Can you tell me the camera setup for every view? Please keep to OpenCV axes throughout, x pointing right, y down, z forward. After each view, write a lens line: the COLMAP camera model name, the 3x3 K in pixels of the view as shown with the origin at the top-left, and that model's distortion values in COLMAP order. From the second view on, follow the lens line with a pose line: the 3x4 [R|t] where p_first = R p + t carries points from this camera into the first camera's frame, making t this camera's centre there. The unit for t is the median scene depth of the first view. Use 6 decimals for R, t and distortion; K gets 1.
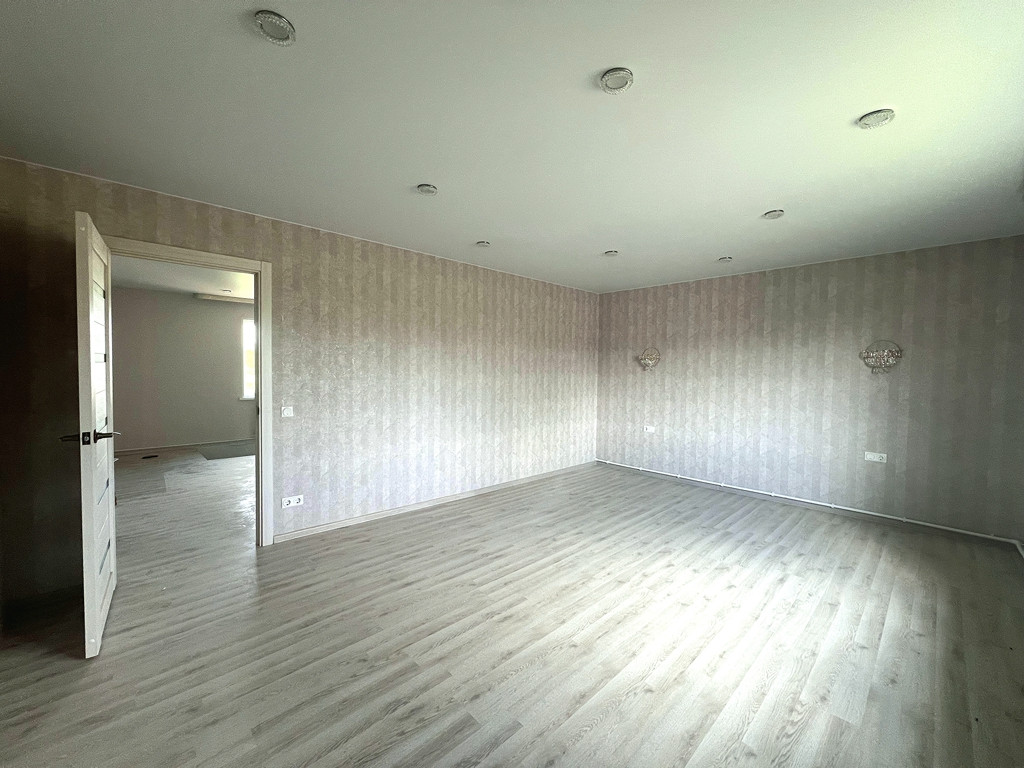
lens RADIAL K [[405.8, 0, 511.5], [0, 405.8, 382.8], [0, 0, 1]] dist [0.000634, 0.000544]
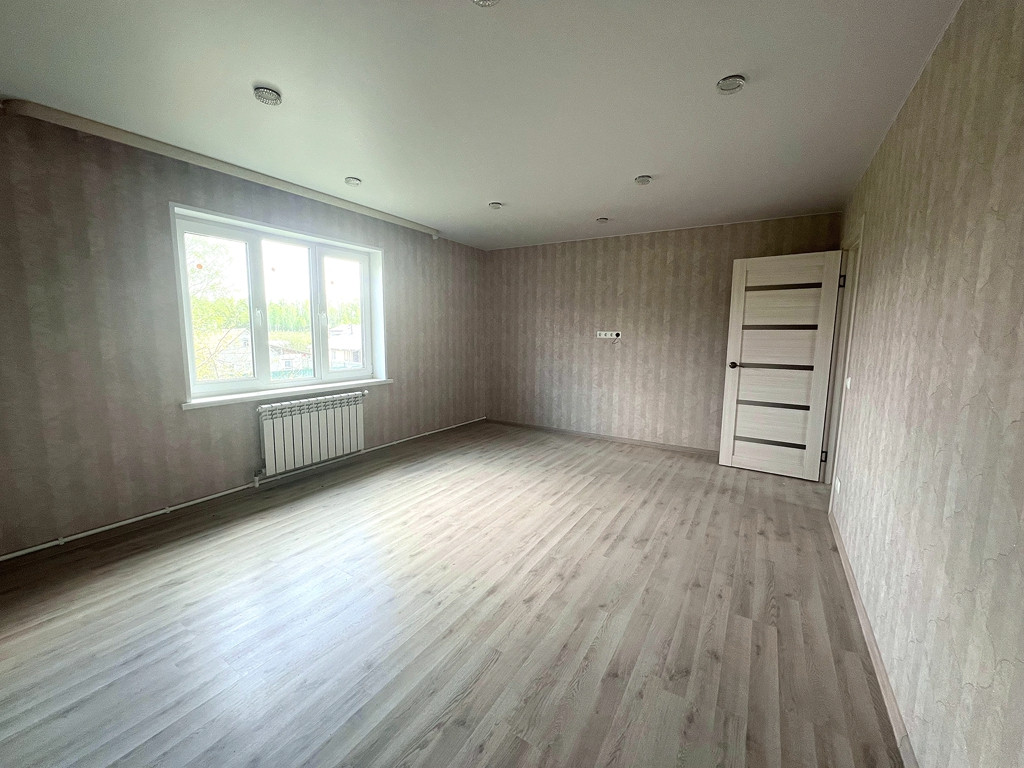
lens RADIAL K [[416.9, 0, 502.1], [0, 416.9, 380.4], [0, 0, 1]] dist [0.012396, -0.000049]
pose [[-0.971906, 0.003420, -0.235343, 0.336782], [-0.033062, 0.987997, 0.150894, -0.039412], [0.233034, 0.154436, -0.960127, 1.472701]]
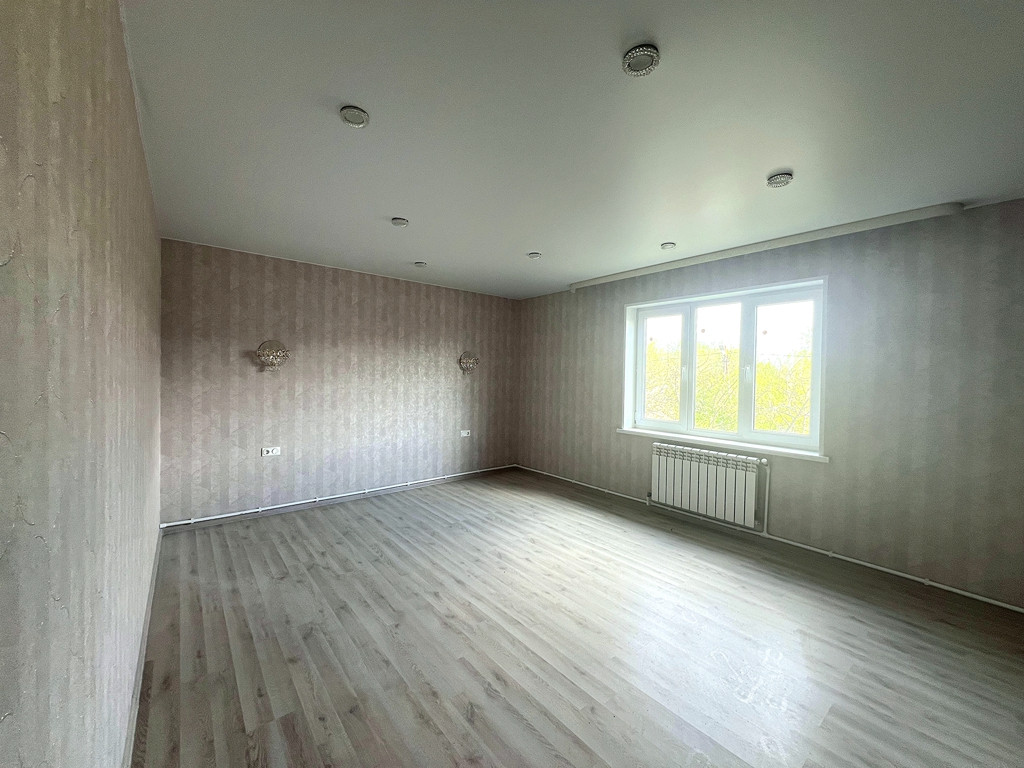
lens RADIAL K [[405.8, 0, 511.5], [0, 405.8, 382.8], [0, 0, 1]] dist [0.000634, 0.000544]
pose [[0.085633, -0.030974, 0.995845, -0.526865], [0.018792, 0.999389, 0.029468, -0.034407], [-0.996150, 0.016190, 0.086162, 0.761312]]
